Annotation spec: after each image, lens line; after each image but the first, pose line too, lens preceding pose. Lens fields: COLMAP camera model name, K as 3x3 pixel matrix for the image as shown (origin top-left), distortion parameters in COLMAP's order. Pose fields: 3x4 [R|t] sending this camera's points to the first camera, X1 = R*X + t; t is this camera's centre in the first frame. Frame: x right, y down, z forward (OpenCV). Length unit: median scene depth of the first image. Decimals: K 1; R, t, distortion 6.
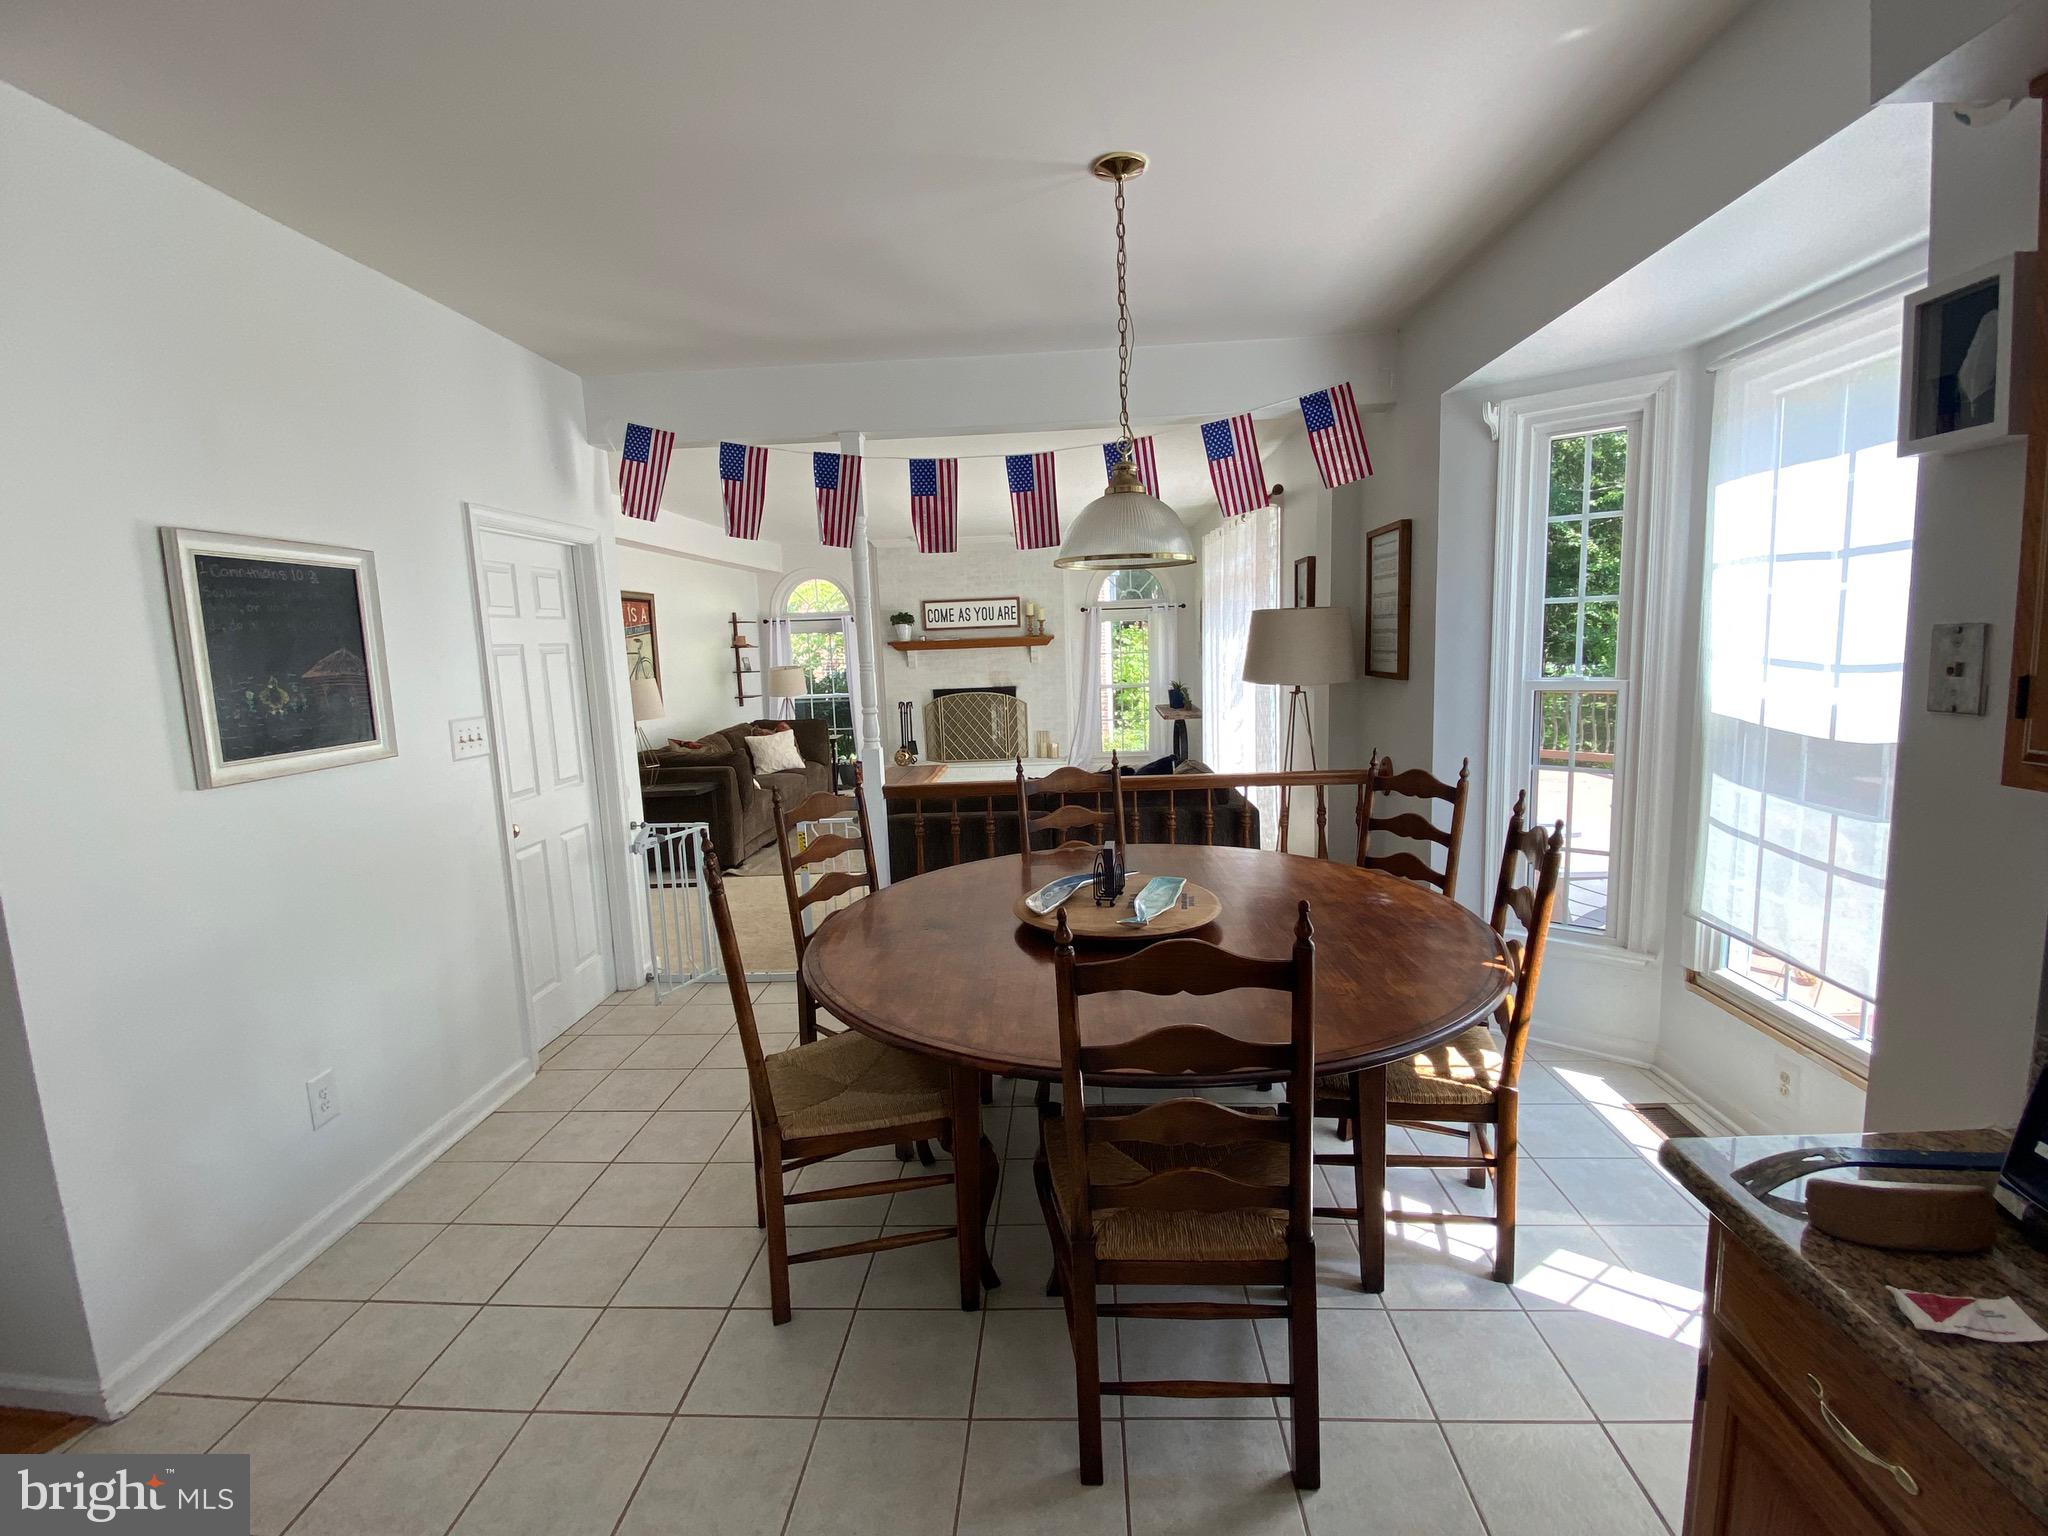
lens RADIAL K [[906.8, 0, 1016.3], [0, 906.8, 761.7], [0, 0, 1]] dist [0.028608, -0.025231]
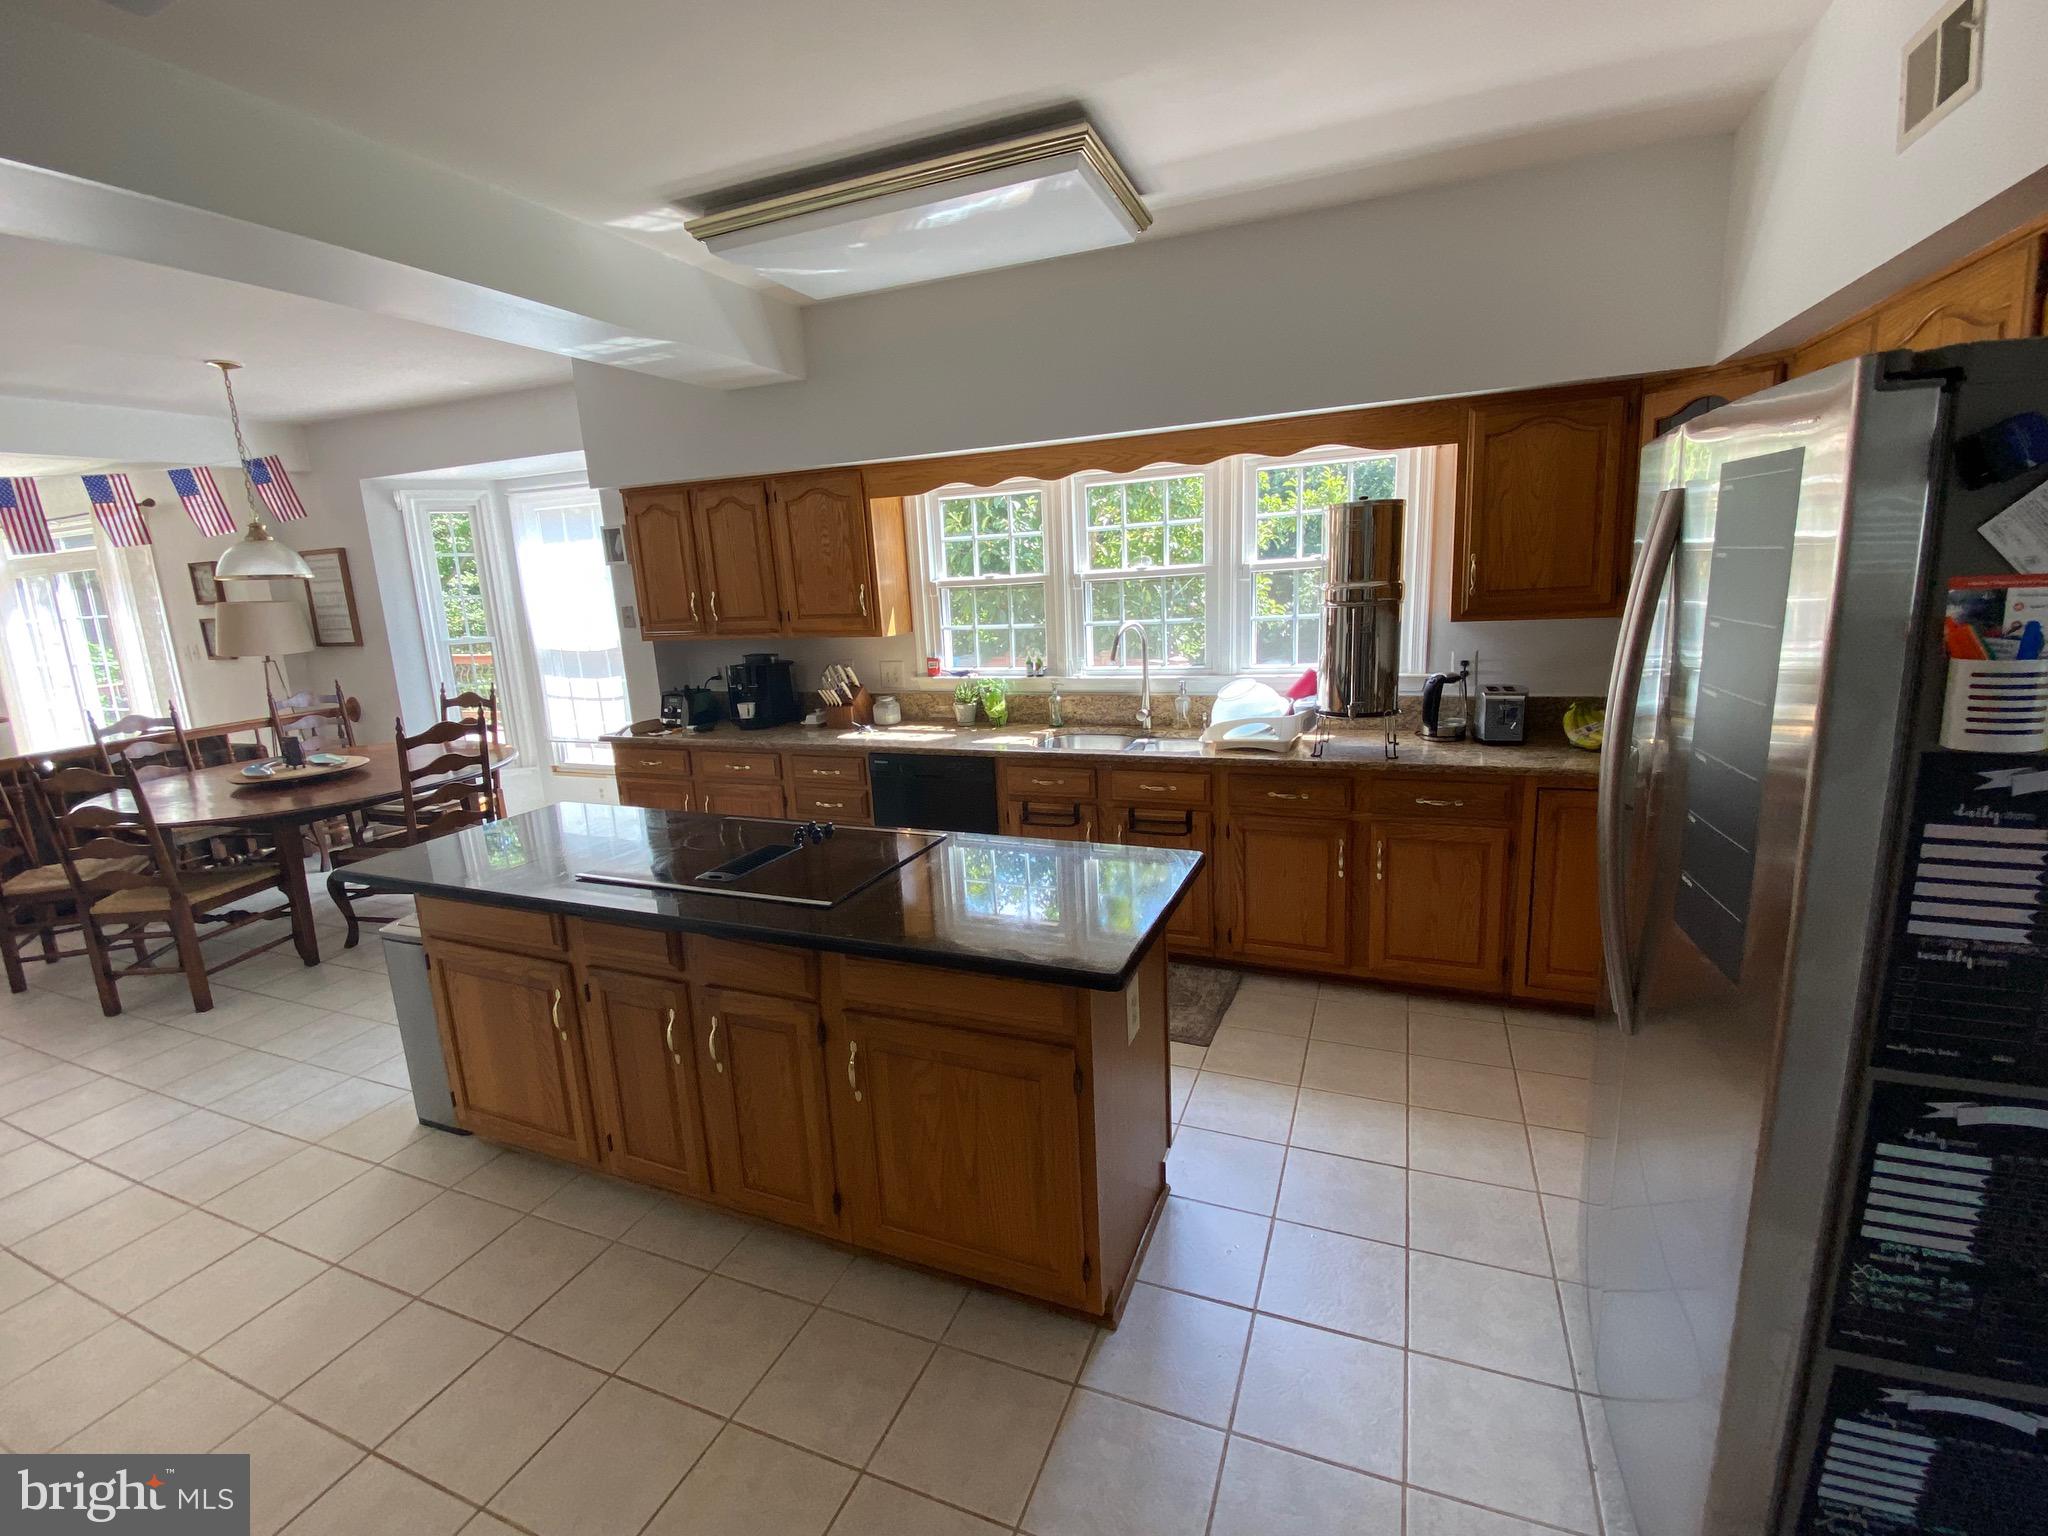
lens RADIAL K [[906.8, 0, 1016.3], [0, 906.8, 761.7], [0, 0, 1]] dist [0.028608, -0.025231]
pose [[0.326890, -0.172675, 0.929153, -0.710344], [0.158803, 0.979223, 0.126111, 0.089548], [-0.931625, 0.106328, 0.347520, -0.608185]]
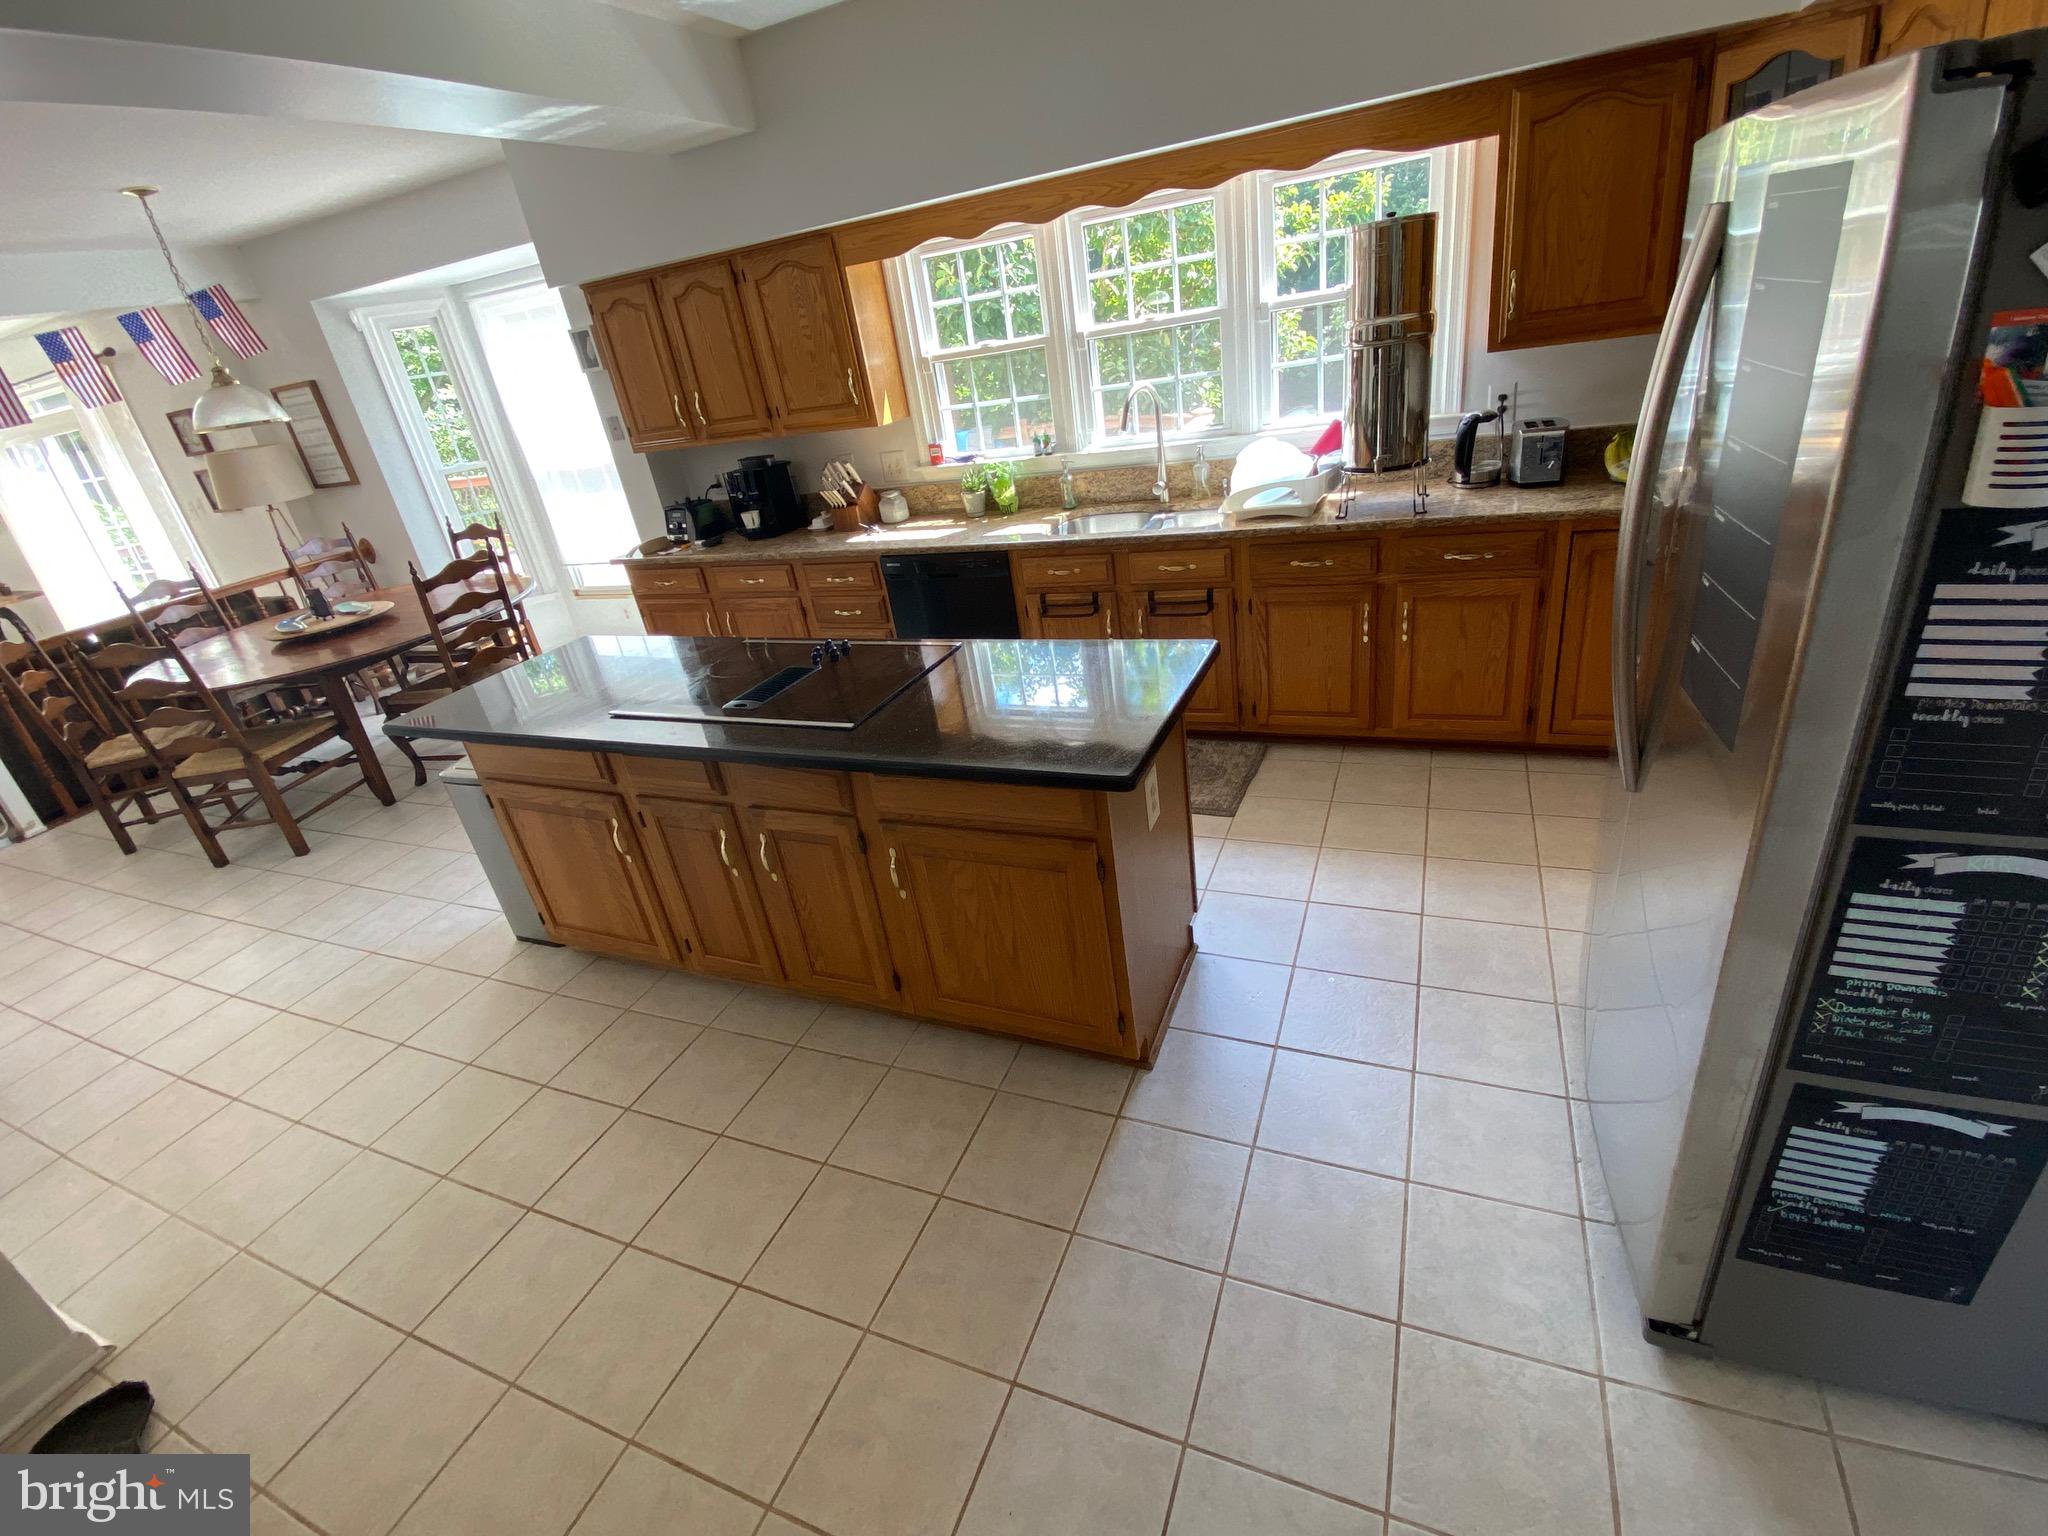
lens RADIAL K [[907.5, 0, 1018.0], [0, 907.5, 761.1], [0, 0, 1]] dist [0.022516, -0.022004]
pose [[0.333749, -0.419846, 0.844003, -0.703921], [0.250554, 0.902644, 0.349938, 0.075620], [-0.908754, 0.094677, 0.406450, -0.622773]]
